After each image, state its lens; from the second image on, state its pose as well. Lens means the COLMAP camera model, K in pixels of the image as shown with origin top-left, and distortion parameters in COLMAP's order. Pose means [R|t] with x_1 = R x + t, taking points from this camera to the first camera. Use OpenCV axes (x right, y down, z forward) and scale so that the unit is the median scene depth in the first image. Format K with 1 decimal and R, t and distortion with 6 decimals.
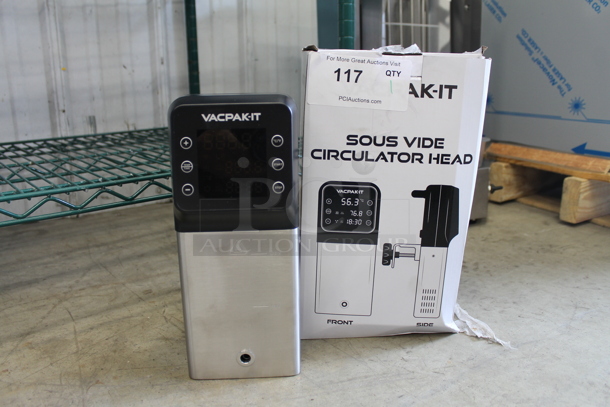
lens RADIAL K [[477.4, 0, 303.1], [0, 477.4, 192.9], [0, 0, 1]] dist [-0.188856, 0.121777]
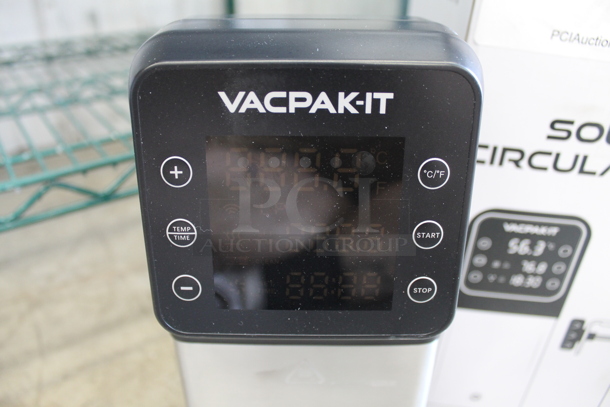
lens RADIAL K [[477.4, 0, 303.1], [0, 477.4, 192.9], [0, 0, 1]] dist [-0.188856, 0.121777]
pose [[0.996329, 0.047096, -0.071494, -0.101664], [-0.028750, 0.970654, 0.238755, -0.142976], [0.080640, -0.235823, 0.968445, 0.527964]]
